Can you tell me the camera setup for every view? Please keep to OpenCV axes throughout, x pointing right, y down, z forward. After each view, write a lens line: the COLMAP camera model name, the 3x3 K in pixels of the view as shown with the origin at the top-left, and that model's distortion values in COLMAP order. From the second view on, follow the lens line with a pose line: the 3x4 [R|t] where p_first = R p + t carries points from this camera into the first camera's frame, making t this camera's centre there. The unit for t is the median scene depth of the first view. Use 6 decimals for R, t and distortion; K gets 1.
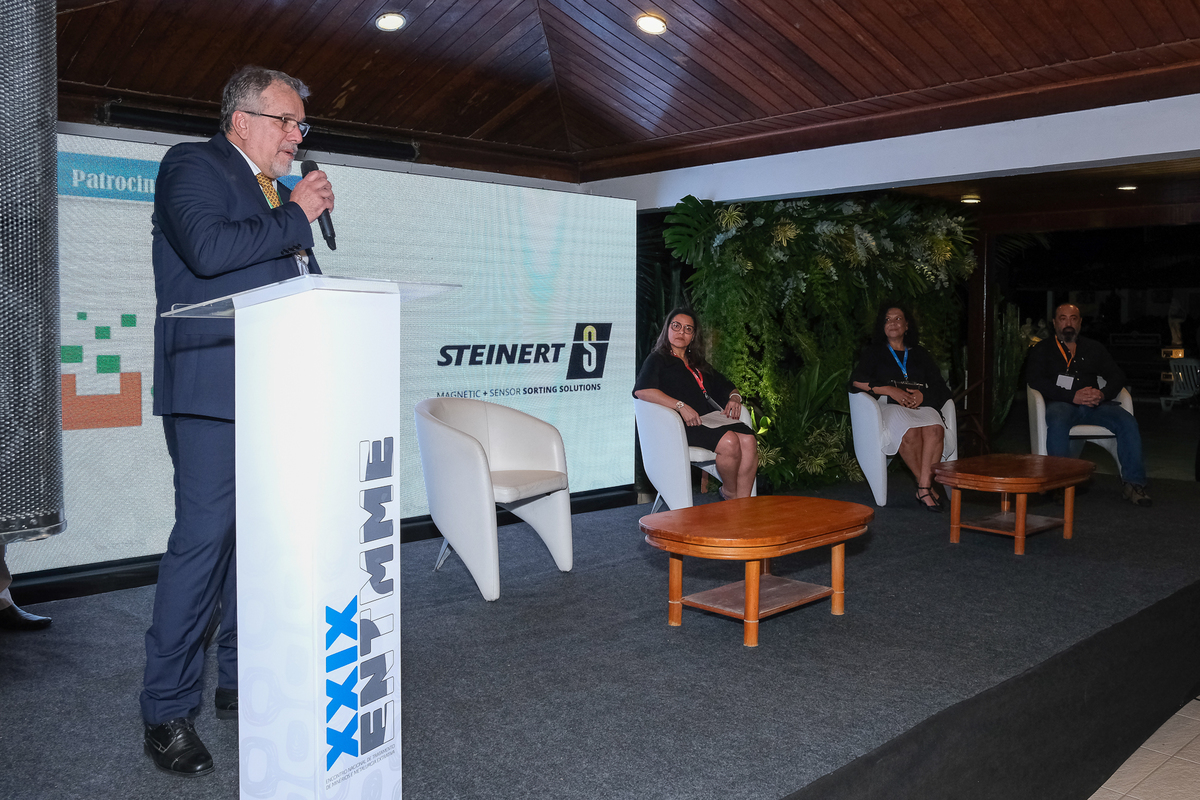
lens RADIAL K [[958.8, 0, 602.5], [0, 958.8, 350.9], [0, 0, 1]] dist [-0.018410, -0.003665]
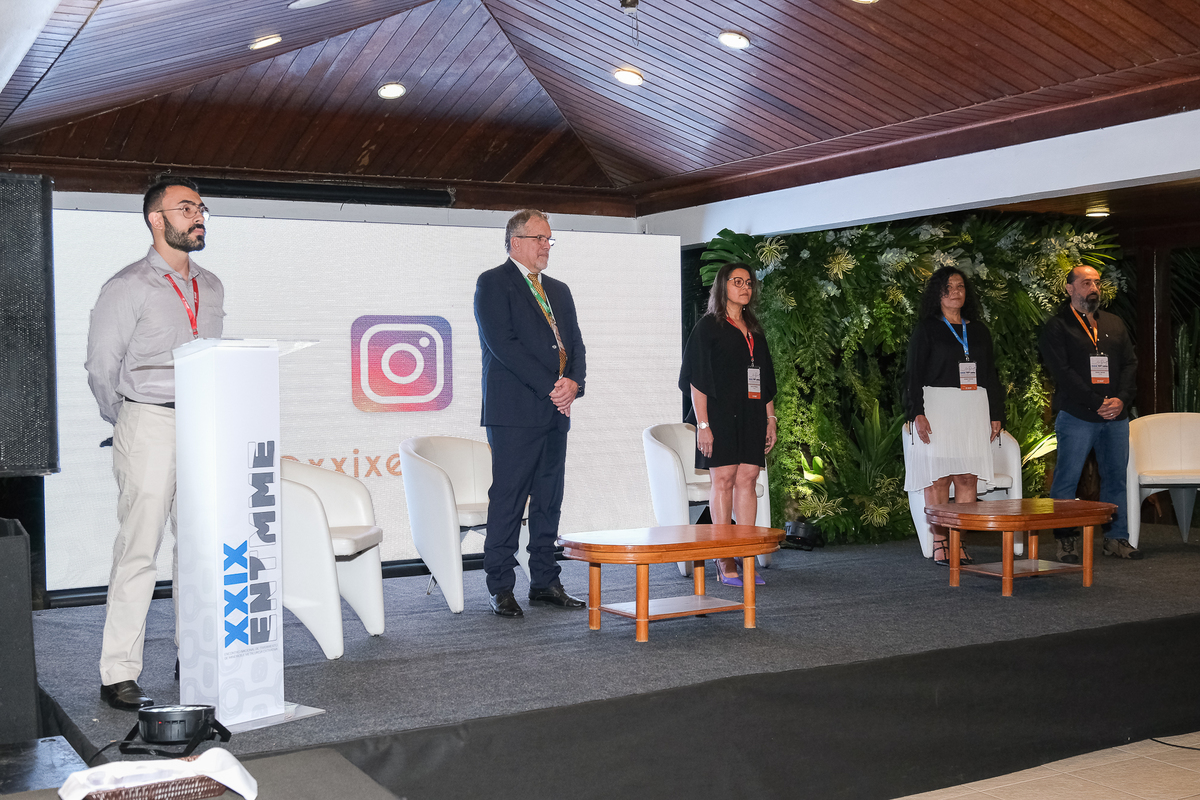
lens RADIAL K [[1386.8, 0, 600.0], [0, 1386.8, 400.0], [0, 0, 1]] dist [0.015040, 0.019520]
pose [[0.973100, -0.012383, -0.230050, 0.285140], [0.010565, 0.999902, -0.009134, 0.017998], [0.230141, 0.006458, 0.973136, -0.370676]]
